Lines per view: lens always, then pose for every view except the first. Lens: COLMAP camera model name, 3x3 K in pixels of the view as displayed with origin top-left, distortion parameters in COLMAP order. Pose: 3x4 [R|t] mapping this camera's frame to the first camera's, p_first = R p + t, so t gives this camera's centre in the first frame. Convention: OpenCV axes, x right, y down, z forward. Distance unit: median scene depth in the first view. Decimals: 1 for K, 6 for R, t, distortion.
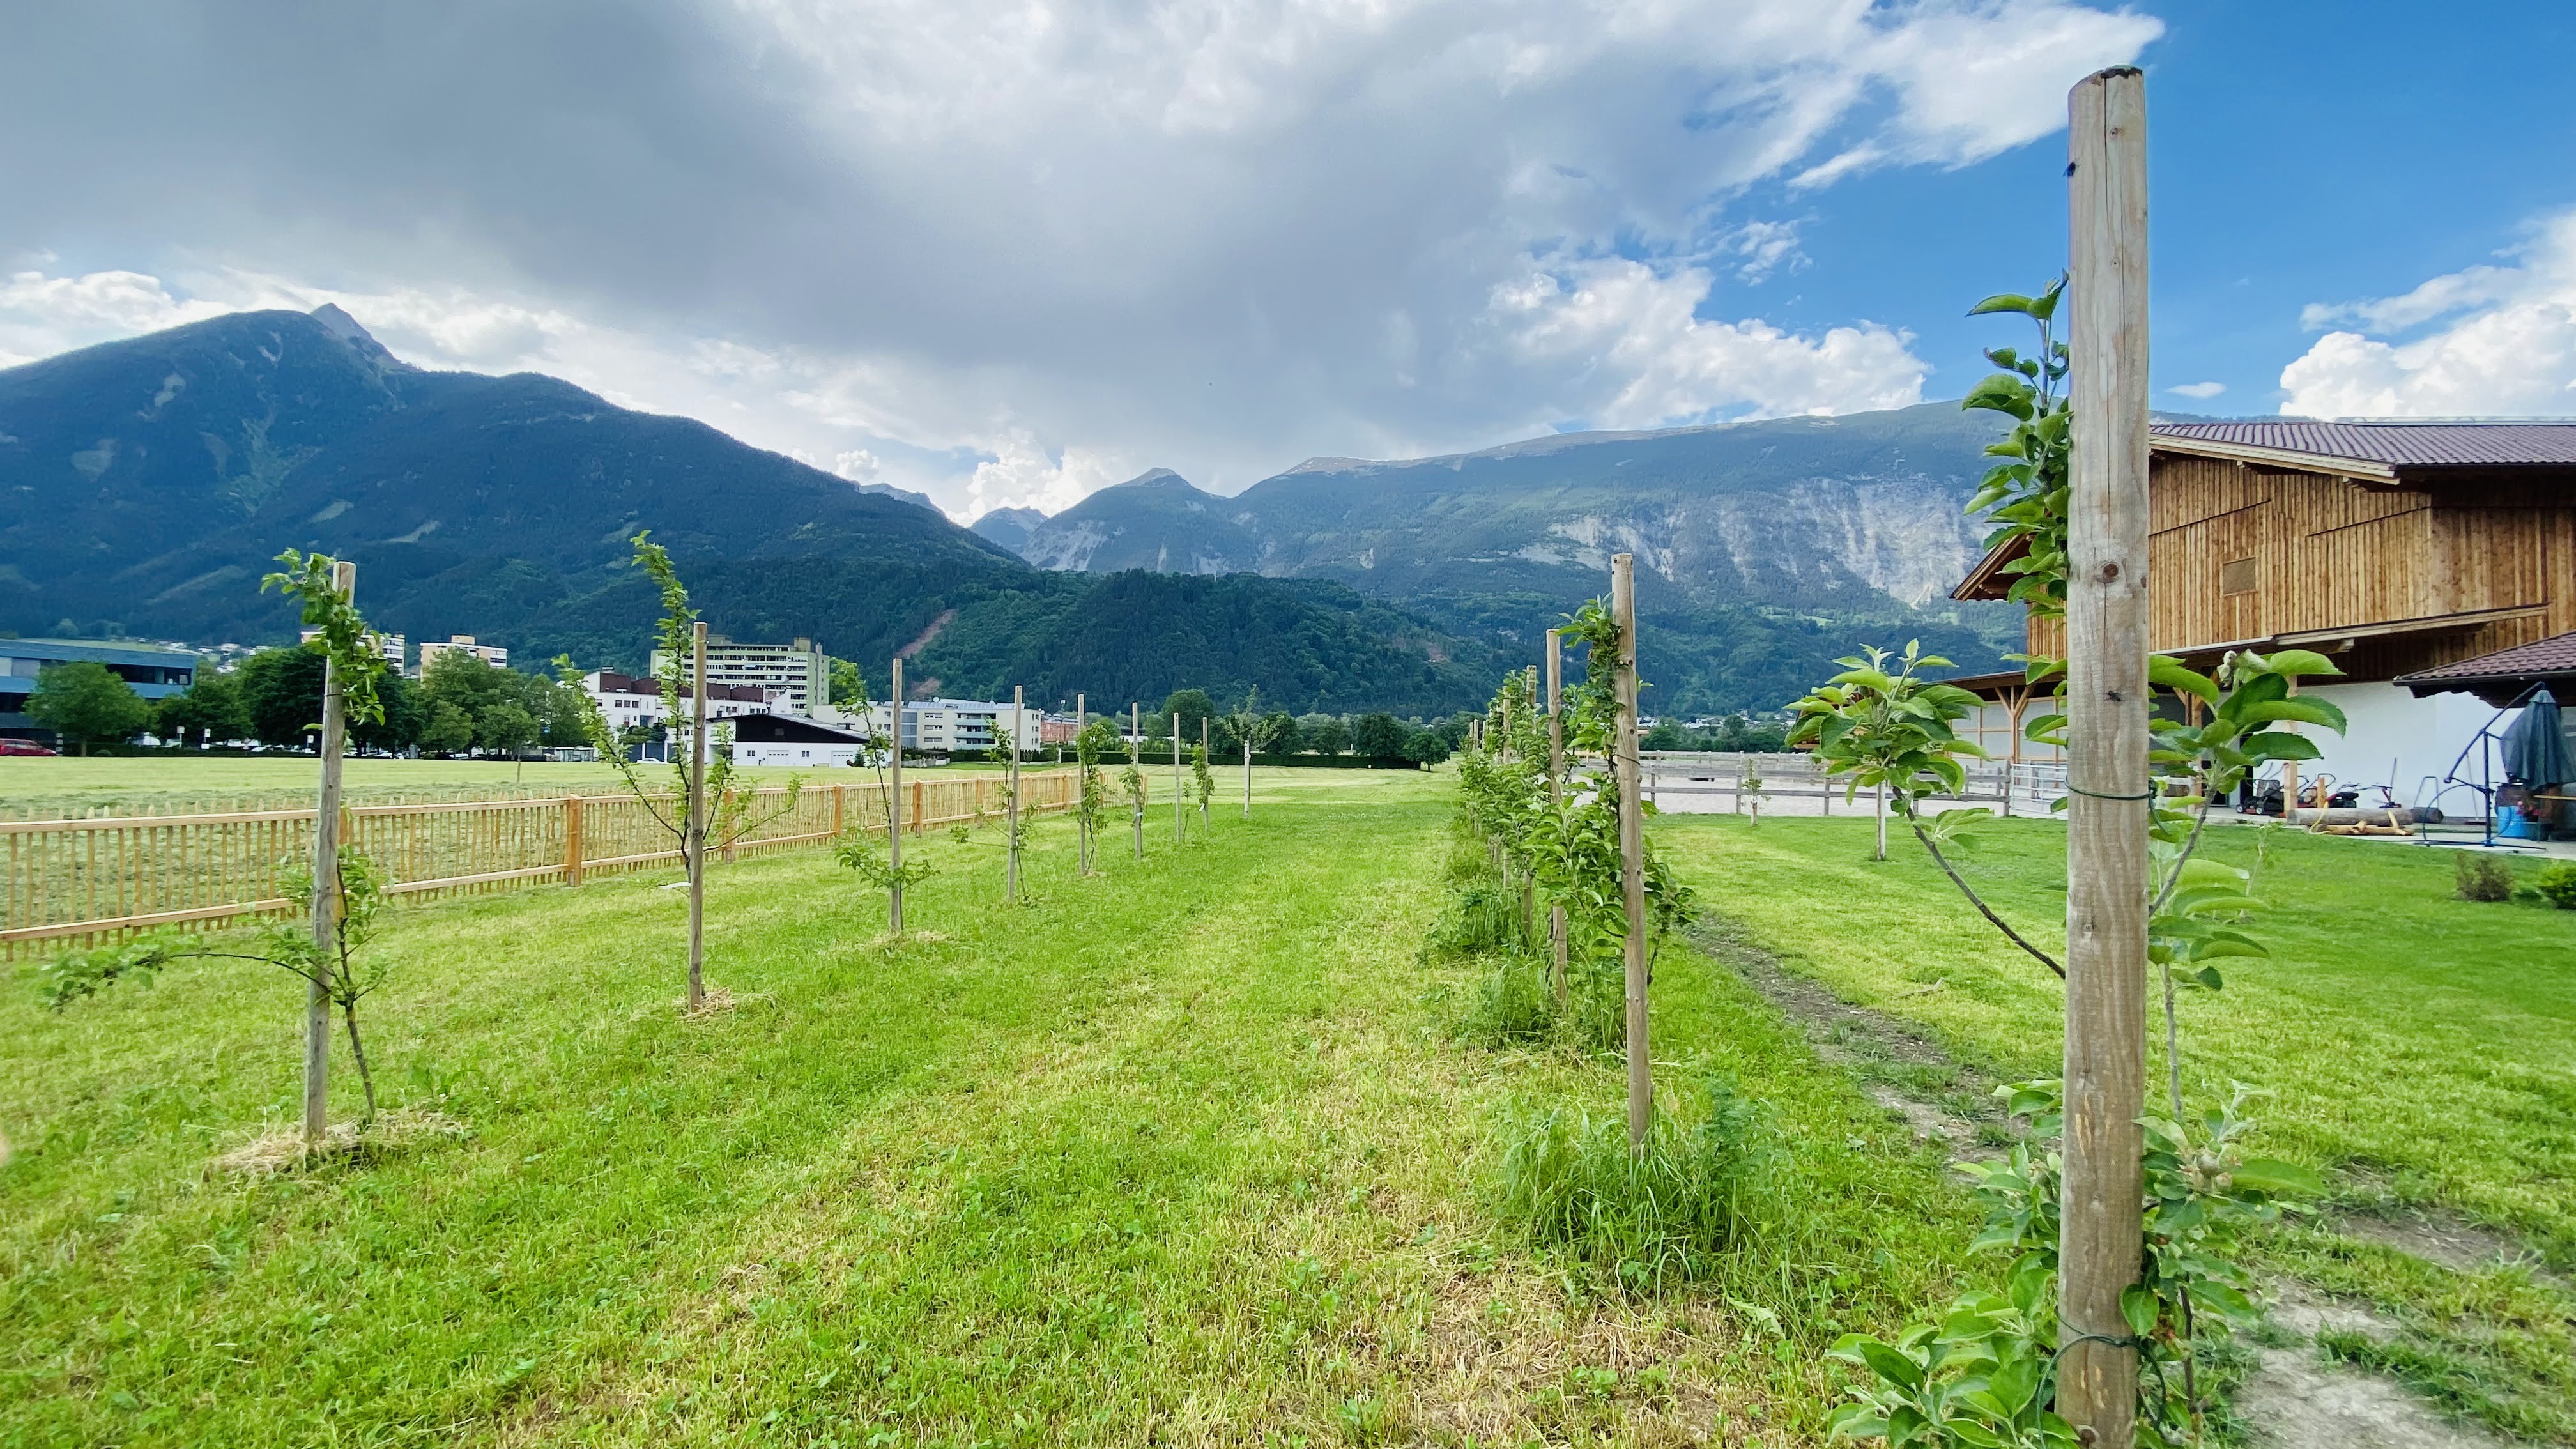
lens RADIAL K [[1041.5, 0, 1305.1], [0, 1041.5, 720.5], [0, 0, 1]] dist [0.017079, -0.017563]
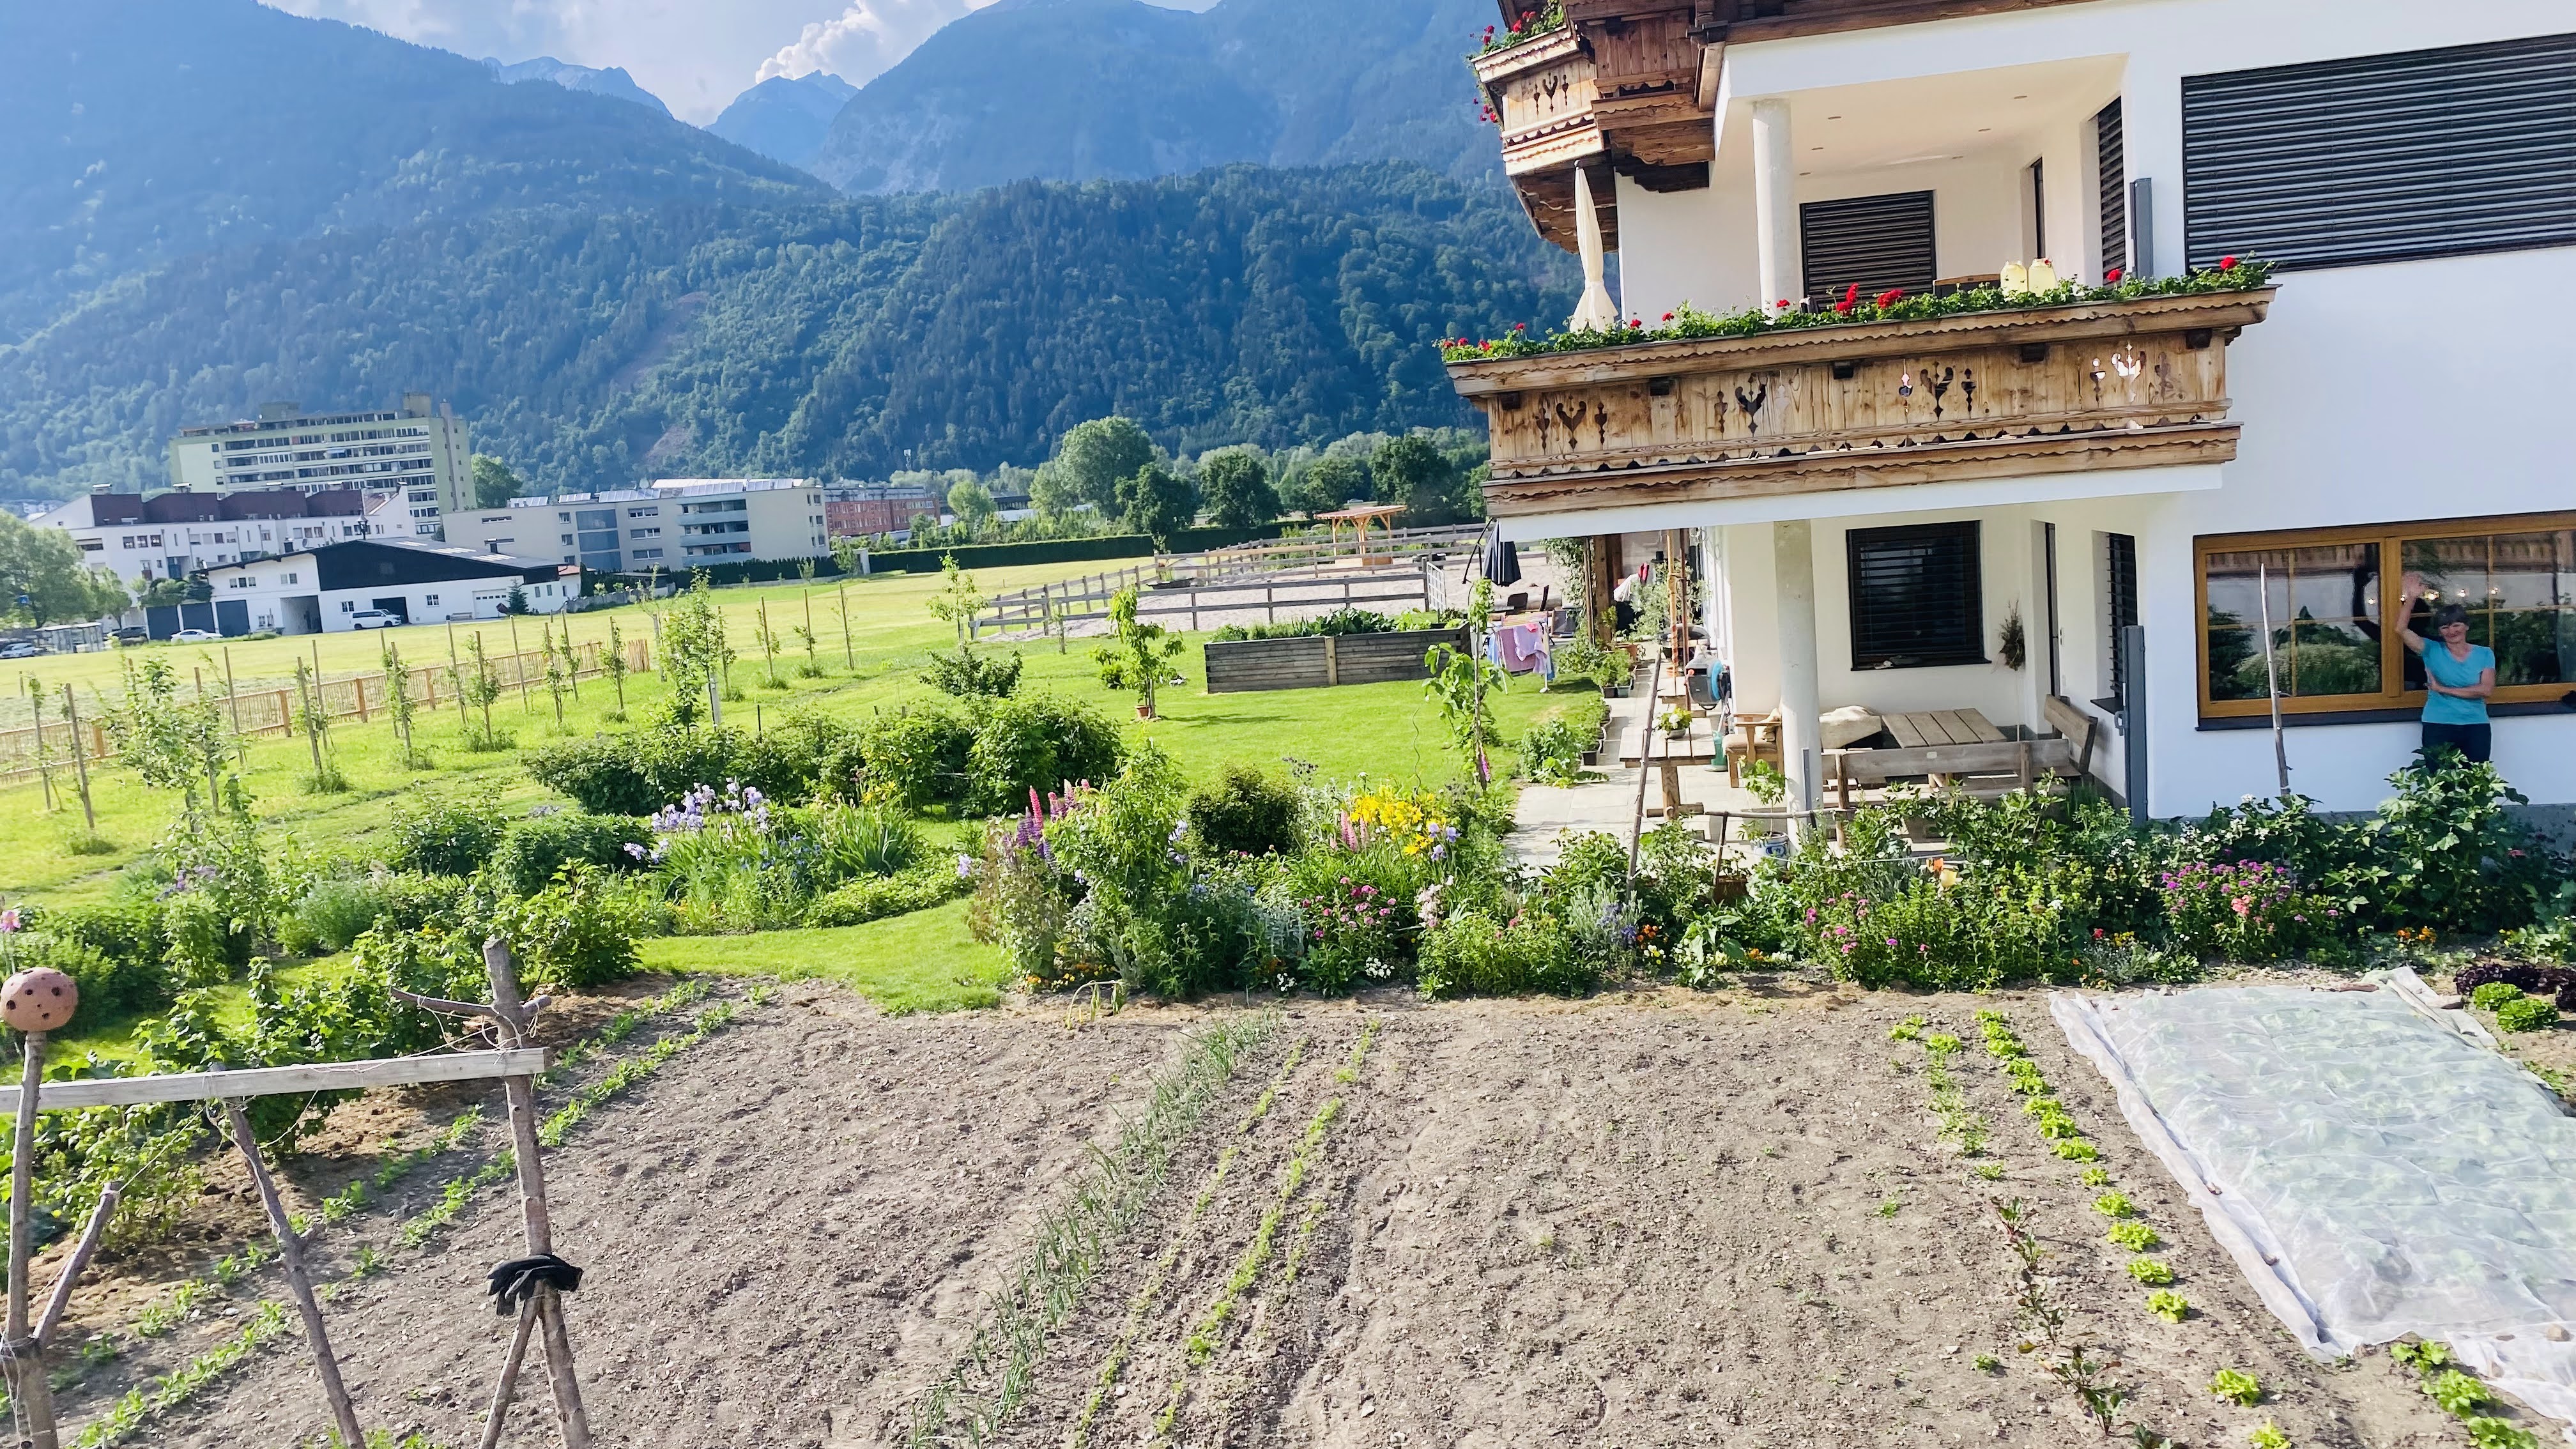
lens RADIAL K [[2051.2, 0, 1288.0], [0, 2051.2, 724.5], [0, 0, 1]] dist [-0.014630, 0.000730]
pose [[0.993324, -0.083784, -0.079294, 0.062607], [0.093913, 0.986510, 0.134087, -0.005692], [0.066990, -0.140638, 0.987792, -0.090436]]
